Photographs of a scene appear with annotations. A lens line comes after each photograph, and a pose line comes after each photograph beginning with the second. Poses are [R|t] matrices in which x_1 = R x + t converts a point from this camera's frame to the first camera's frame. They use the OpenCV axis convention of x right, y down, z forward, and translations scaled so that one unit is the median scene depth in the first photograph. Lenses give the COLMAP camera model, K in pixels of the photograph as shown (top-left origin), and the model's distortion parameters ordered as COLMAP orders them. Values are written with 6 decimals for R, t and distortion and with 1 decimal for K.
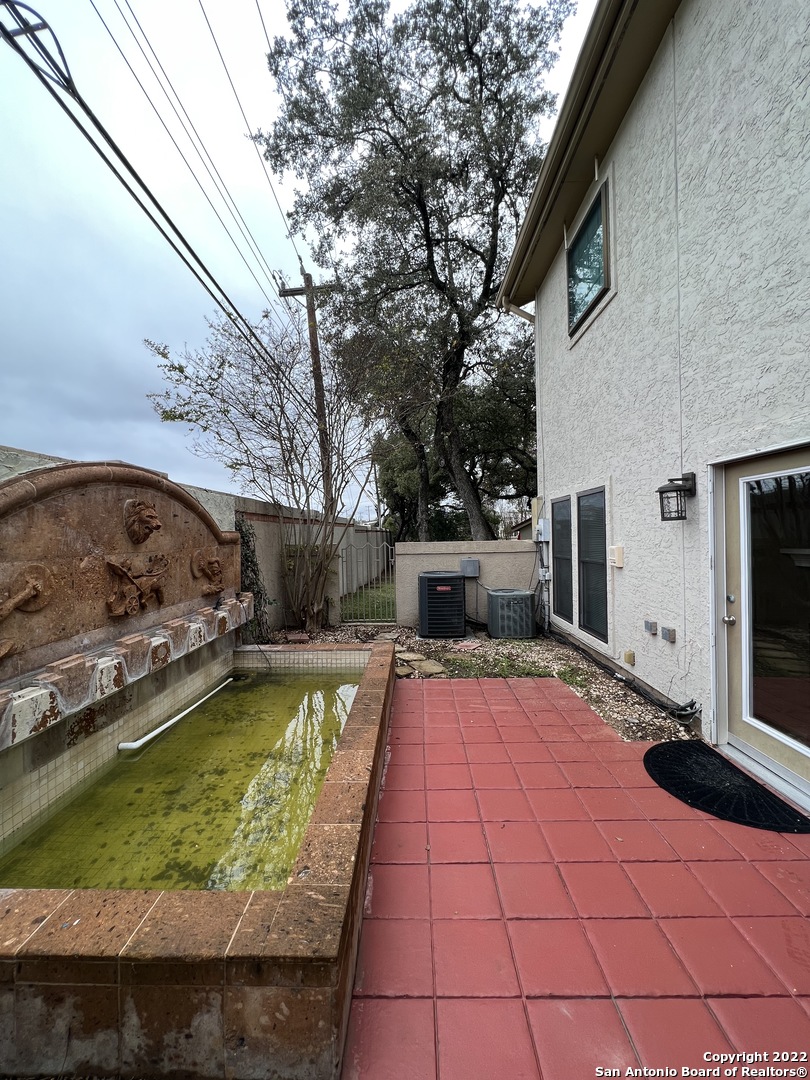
lens RADIAL K [[431.6, 0, 406.5], [0, 431.6, 541.1], [0, 0, 1]] dist [-0.000203, 0.000219]
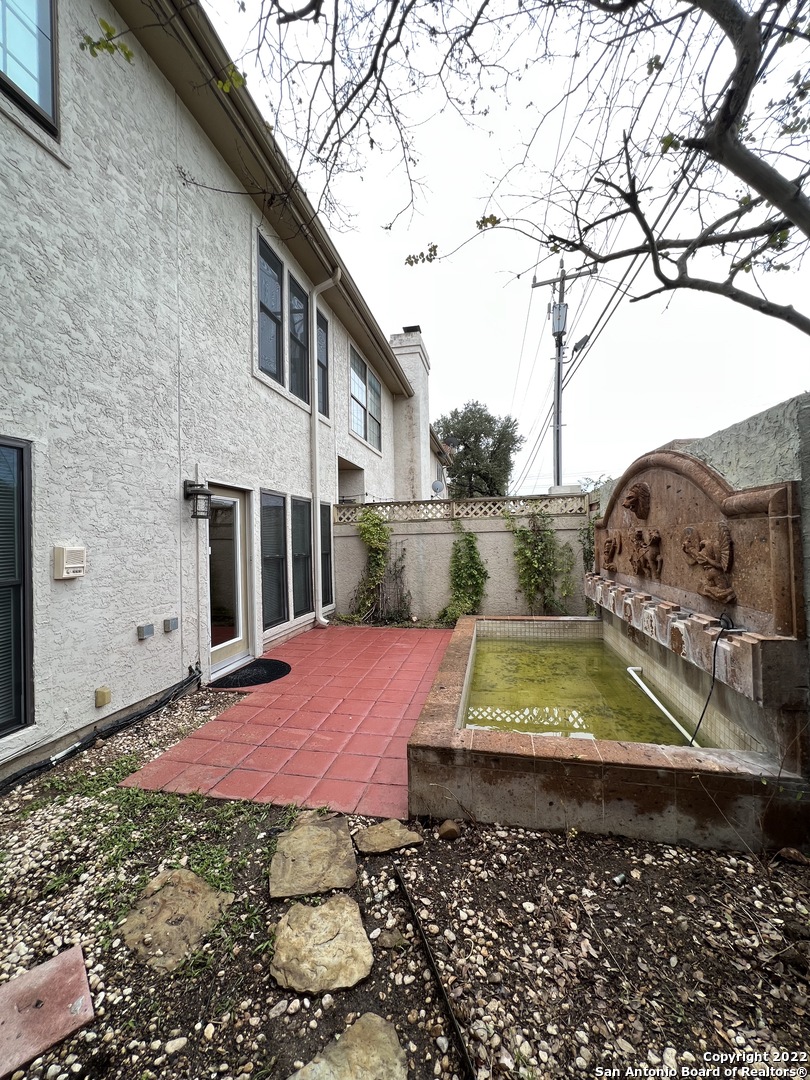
lens RADIAL K [[431.6, 0, 406.8], [0, 431.6, 535.9], [0, 0, 1]] dist [-0.000203, 0.000219]
pose [[-0.983119, 0.036608, 0.179266, -0.156724], [0.038492, 0.999234, 0.007045, 0.014038], [-0.178871, 0.013827, -0.983775, 1.928823]]
